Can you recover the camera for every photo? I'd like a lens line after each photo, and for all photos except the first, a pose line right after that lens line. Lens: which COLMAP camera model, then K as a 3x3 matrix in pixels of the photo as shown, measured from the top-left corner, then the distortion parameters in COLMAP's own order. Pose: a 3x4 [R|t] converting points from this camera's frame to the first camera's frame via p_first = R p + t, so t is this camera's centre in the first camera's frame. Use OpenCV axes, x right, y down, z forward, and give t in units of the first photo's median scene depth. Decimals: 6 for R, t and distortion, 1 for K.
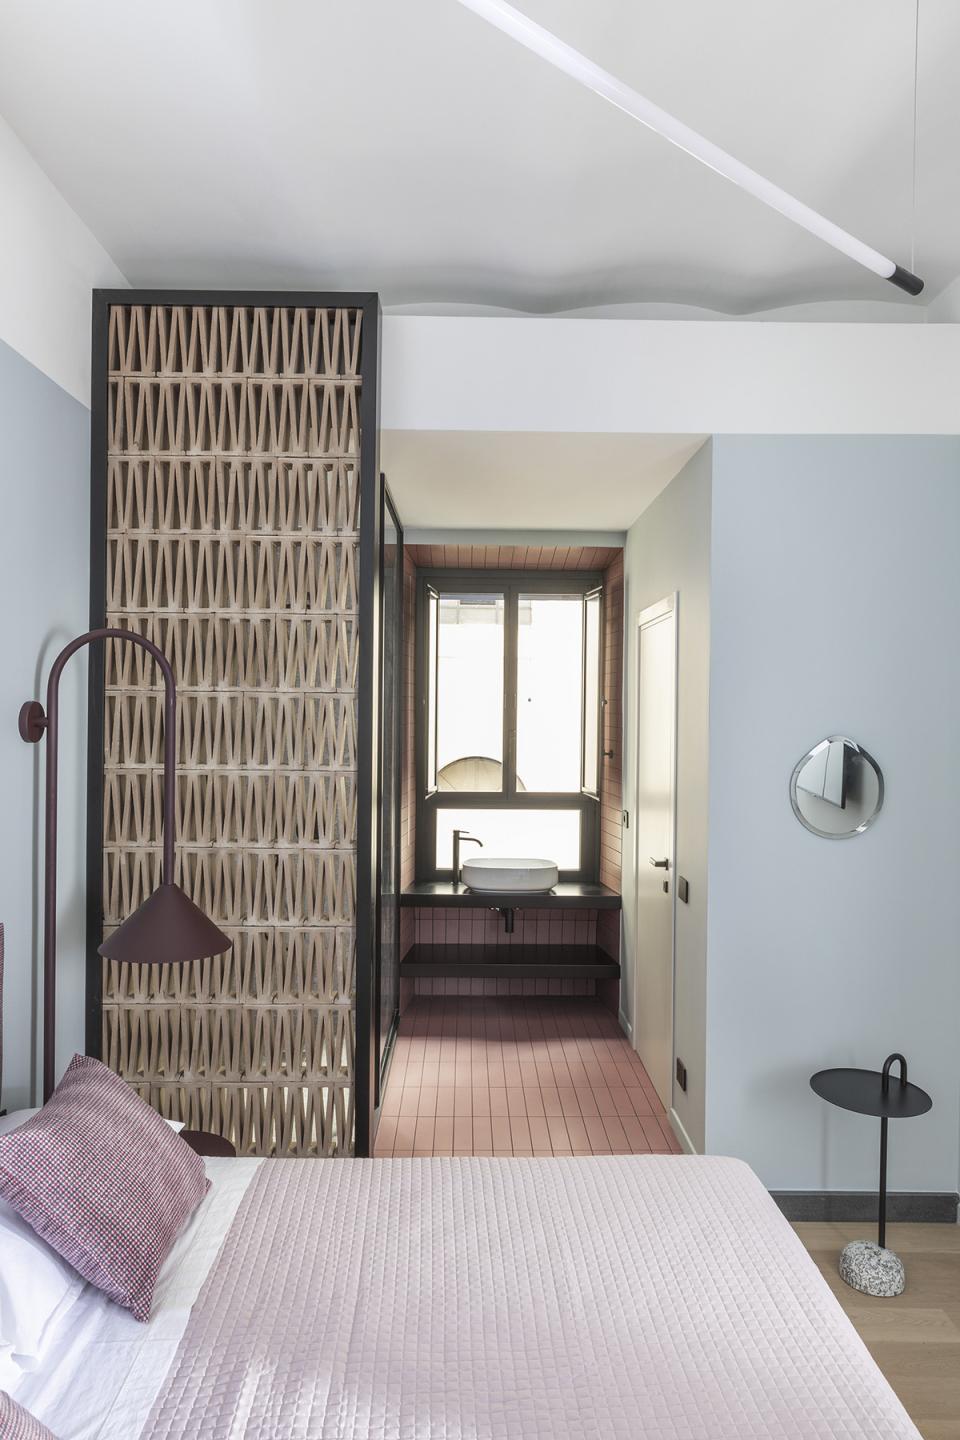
lens RADIAL K [[903.1, 0, 479.7], [0, 903.1, 721.3], [0, 0, 1]] dist [0.000919, -0.000040]
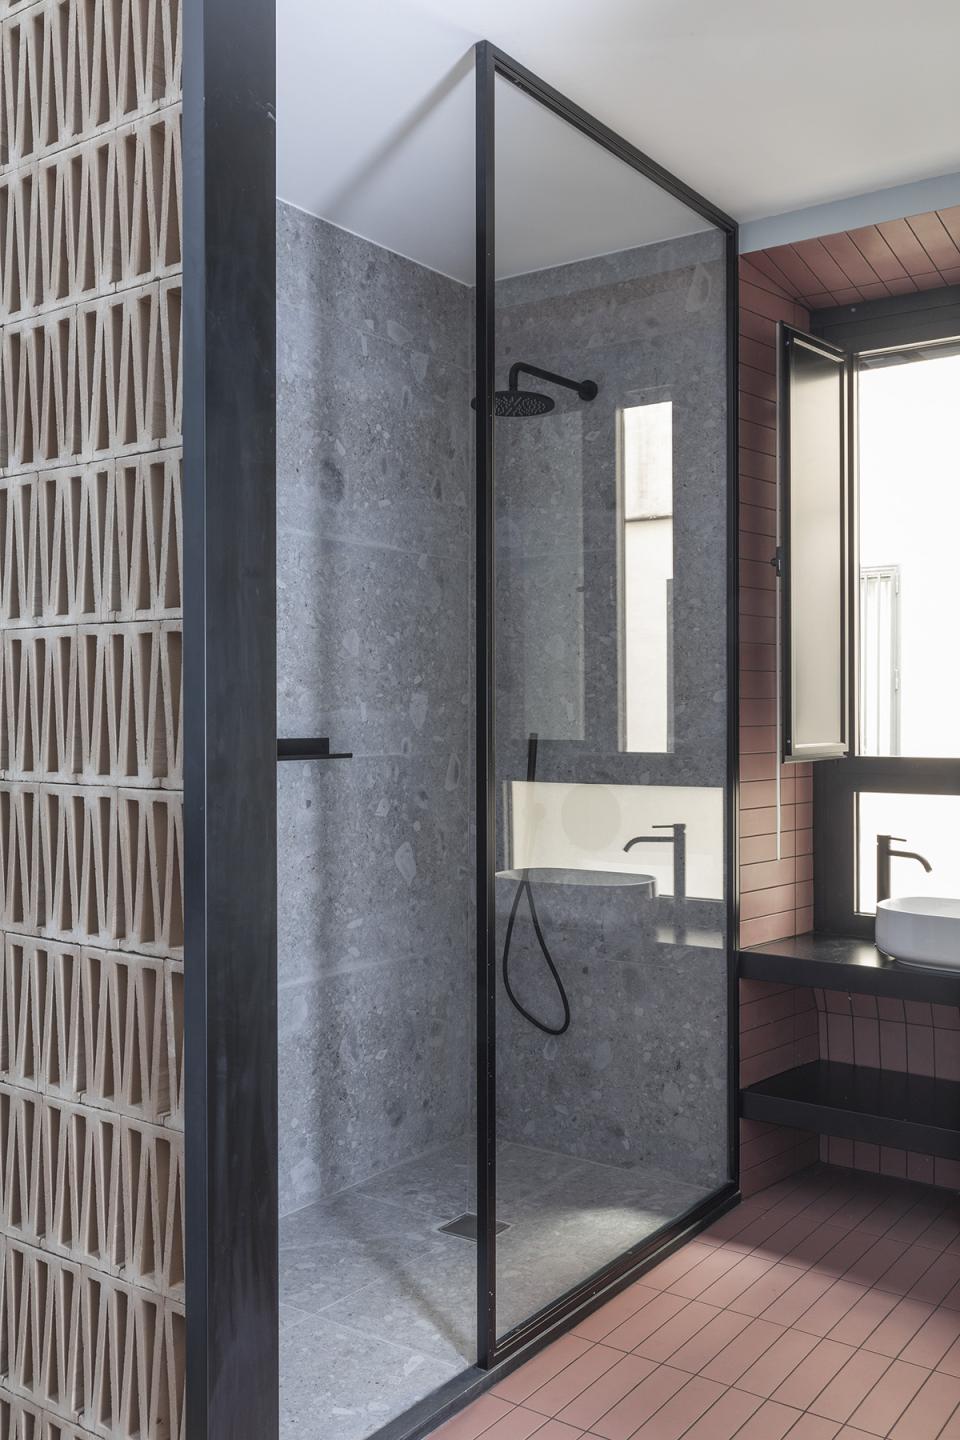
lens RADIAL K [[1280.1, 0, 479.6], [0, 1280.1, 722.5], [0, 0, 1]] dist [-0.008852, 0.000212]
pose [[0.809115, -0.007869, -0.587598, 0.201923], [0.005028, 0.999966, -0.006468, 0.064049], [0.587629, 0.002279, 0.809127, 0.323082]]
